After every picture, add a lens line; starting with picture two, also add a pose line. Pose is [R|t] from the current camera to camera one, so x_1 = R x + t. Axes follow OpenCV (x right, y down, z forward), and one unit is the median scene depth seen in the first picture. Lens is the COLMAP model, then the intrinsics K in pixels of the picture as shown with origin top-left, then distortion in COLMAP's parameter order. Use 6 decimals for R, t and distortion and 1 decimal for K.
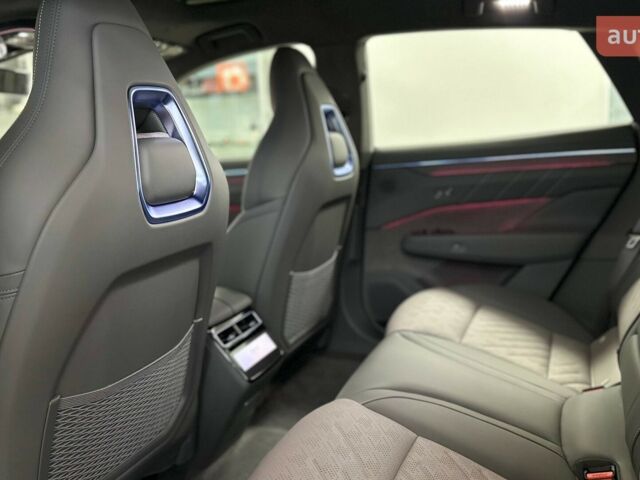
lens RADIAL K [[599.1, 0, 320.0], [0, 599.1, 240.0], [0, 0, 1]] dist [0.013219, -0.000898]
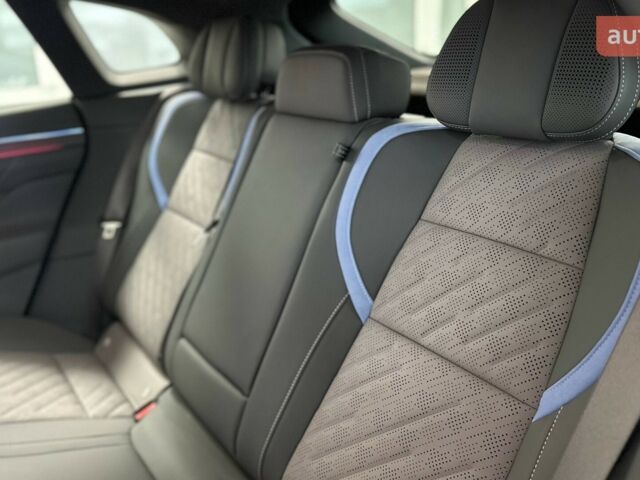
lens RADIAL K [[599.1, 0, 320.0], [0, 599.1, 240.0], [0, 0, 1]] dist [0.013219, -0.000898]
pose [[0.588410, -0.203747, 0.782471, -0.013885], [0.190628, 0.975408, 0.110635, -0.024804], [-0.785770, 0.084062, 0.612779, 0.223040]]
